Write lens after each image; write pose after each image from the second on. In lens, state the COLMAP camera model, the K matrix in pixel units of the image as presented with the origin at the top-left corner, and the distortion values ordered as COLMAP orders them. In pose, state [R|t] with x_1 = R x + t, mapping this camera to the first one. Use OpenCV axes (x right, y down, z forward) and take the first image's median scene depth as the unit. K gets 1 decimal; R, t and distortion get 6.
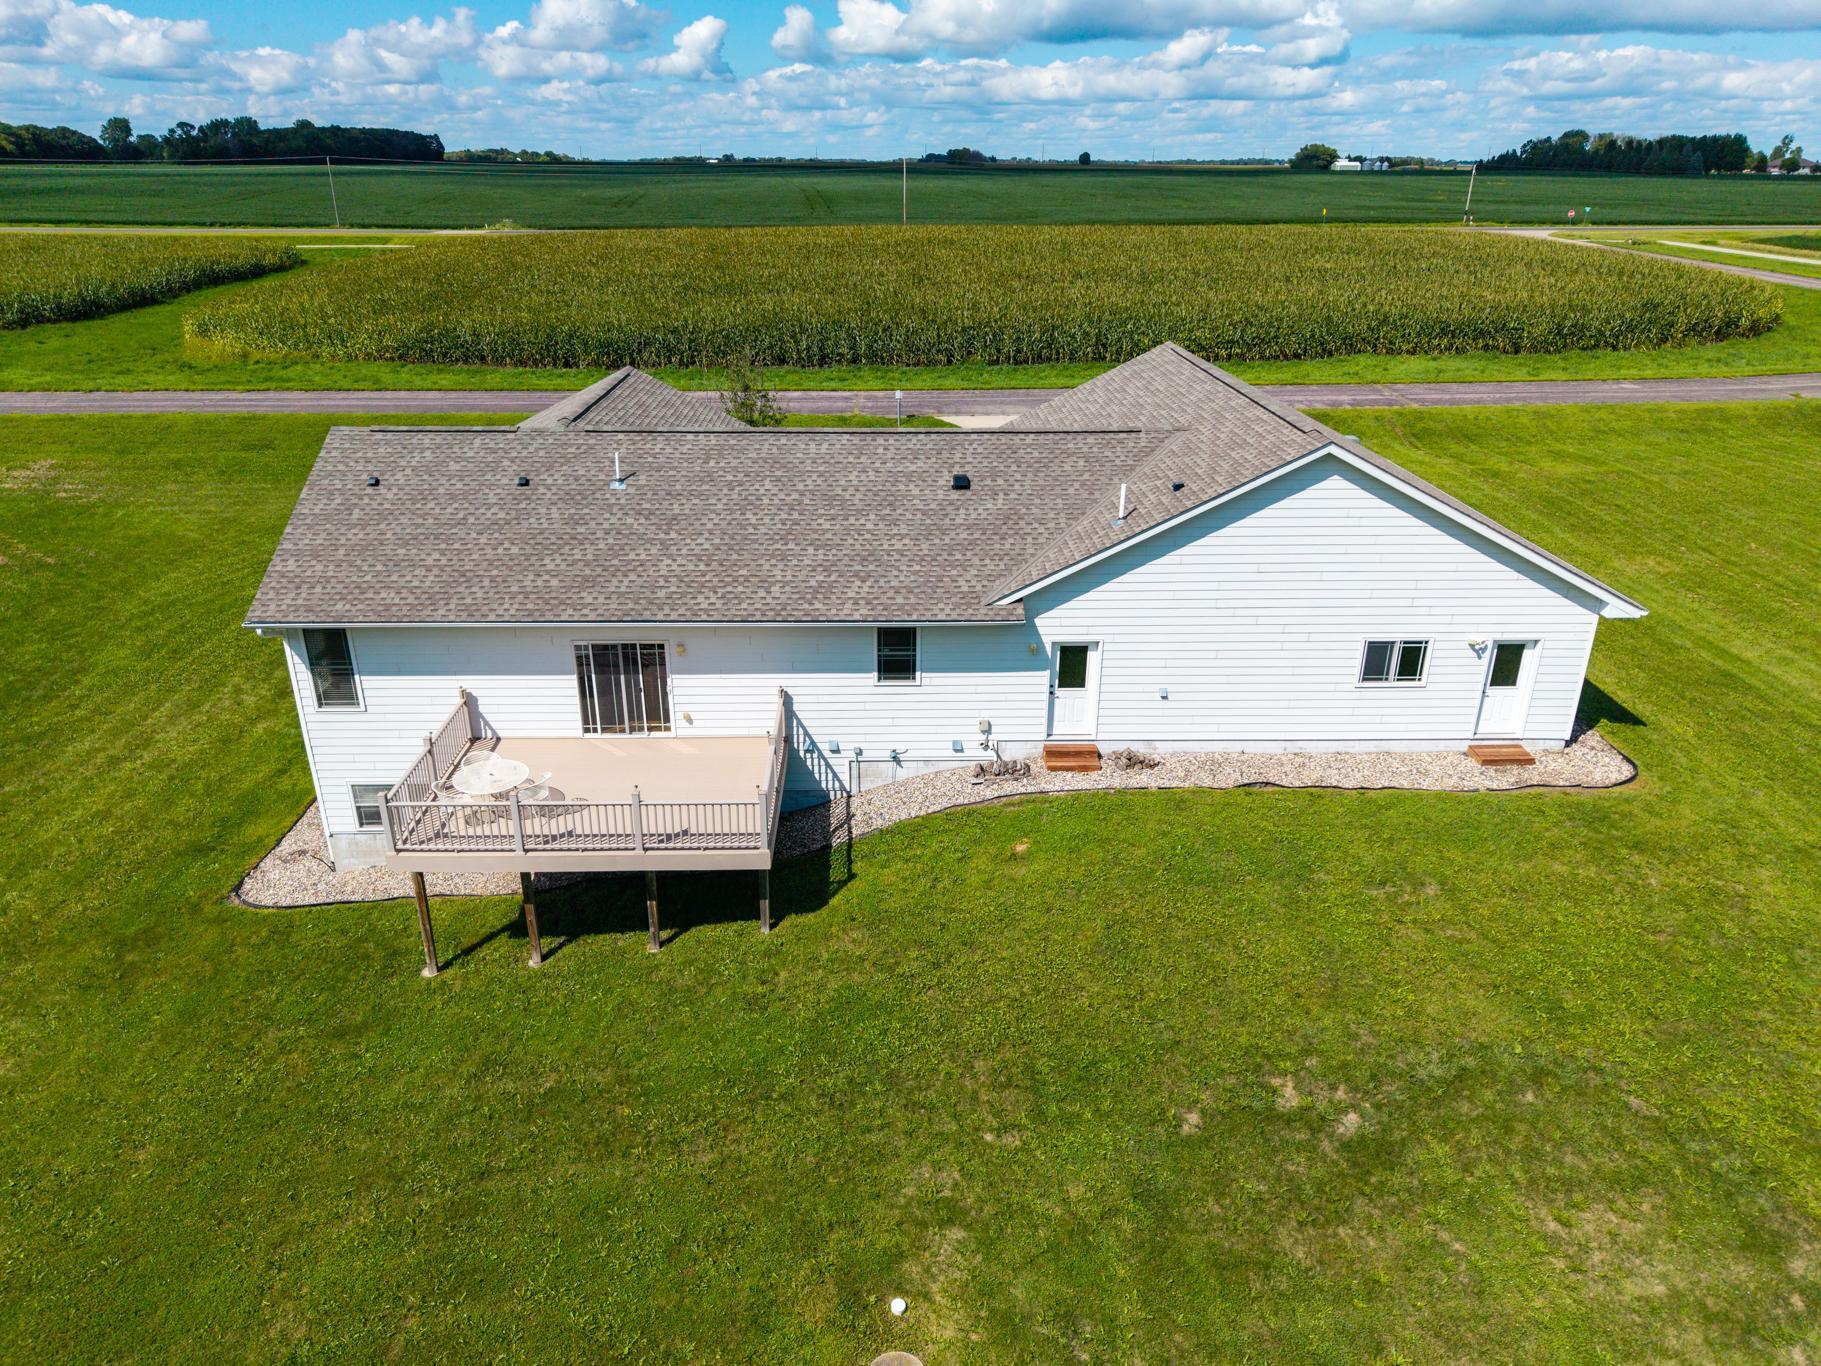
lens RADIAL K [[1219.4, 0, 910.5], [0, 1219.4, 683.0], [0, 0, 1]] dist [0.051527, -0.050201]
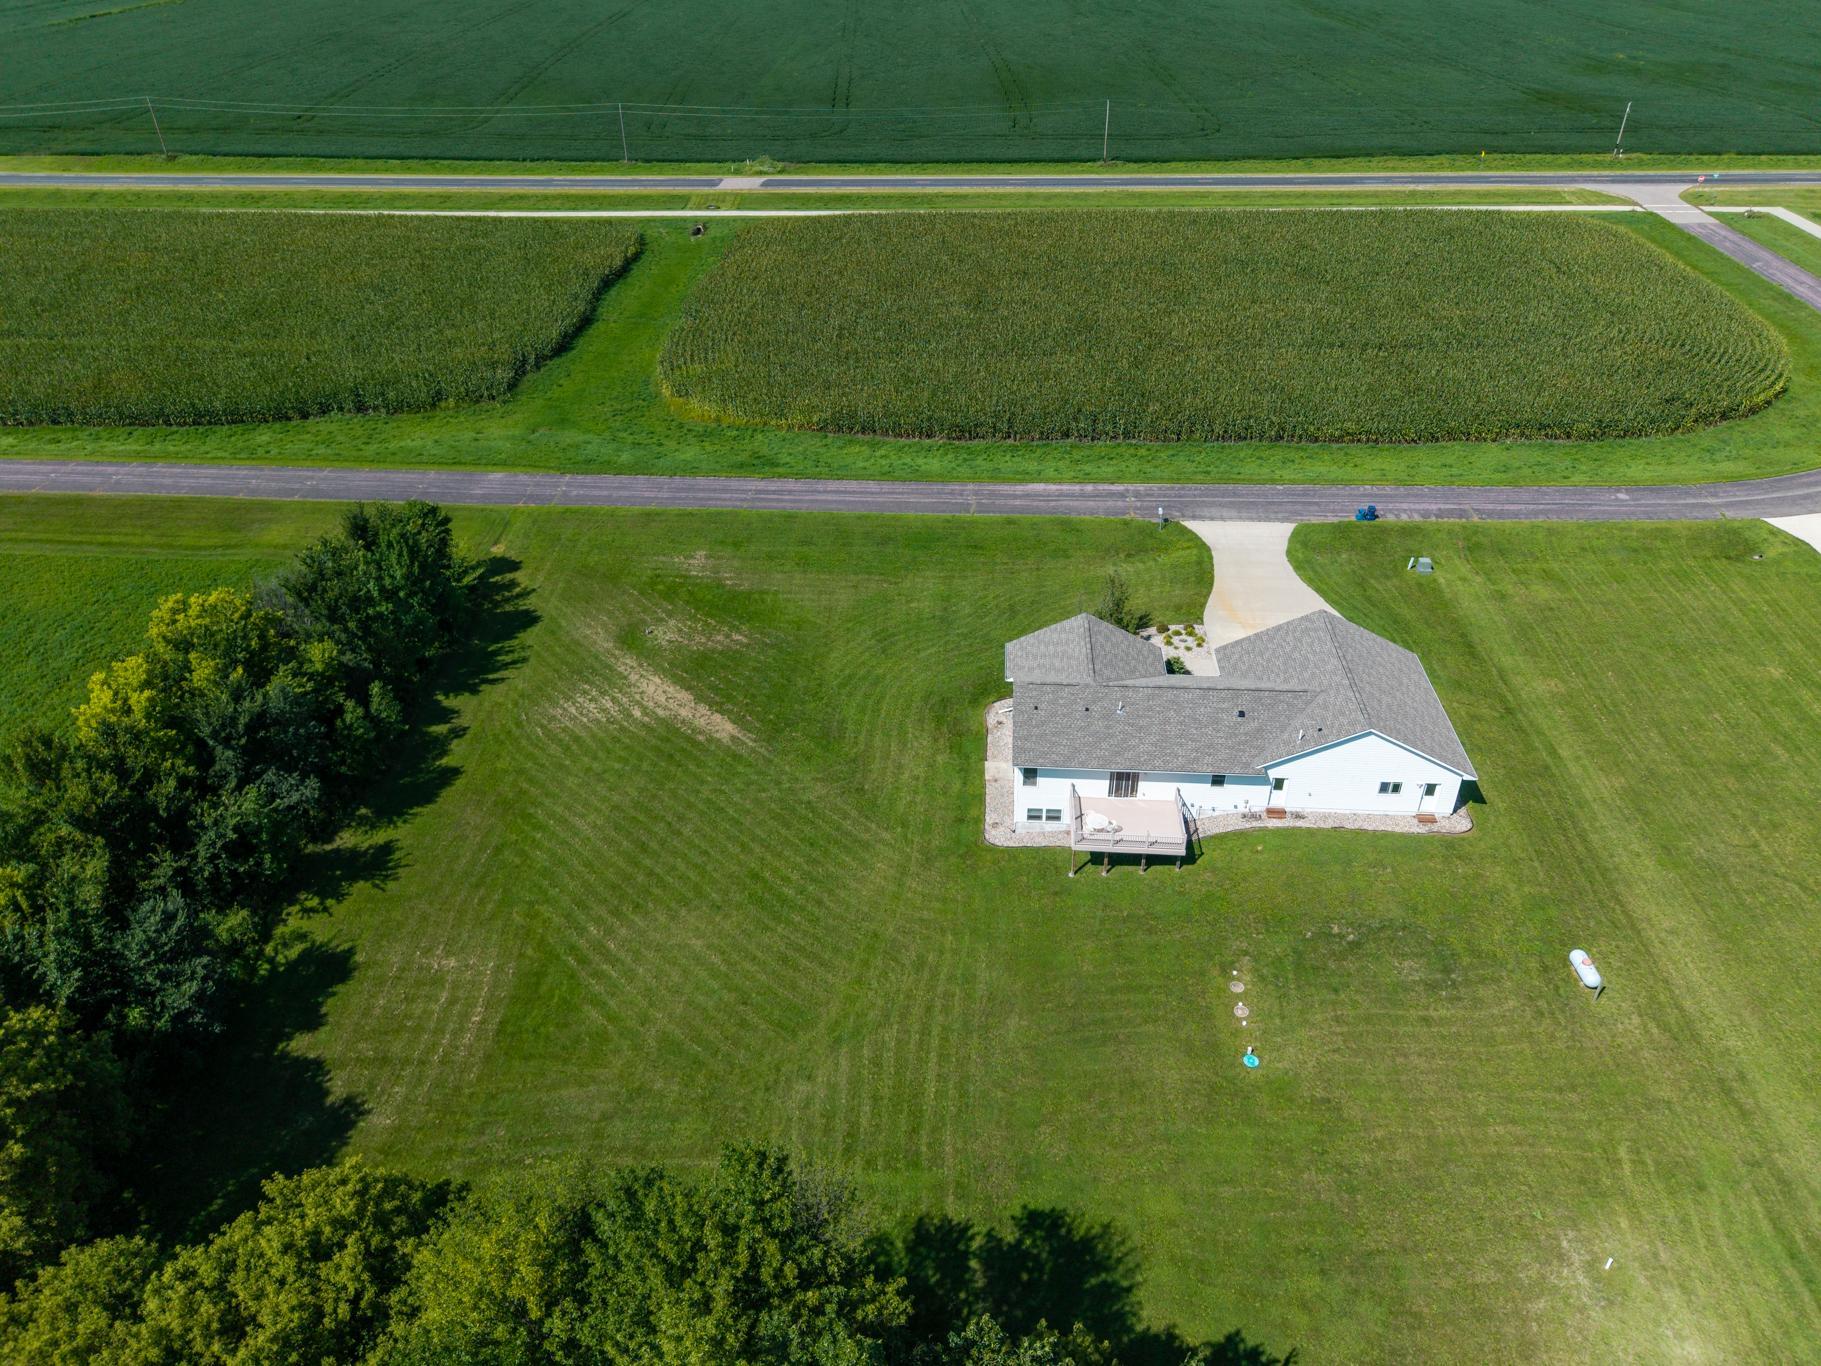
lens RADIAL K [[1218.8, 0, 905.2], [0, 1218.8, 692.6], [0, 0, 1]] dist [0.015365, -0.012603]
pose [[0.994360, 0.037392, -0.099246, -0.483694], [-0.018405, 0.982426, 0.185741, -0.768215], [0.104448, -0.182867, 0.977574, -1.952367]]
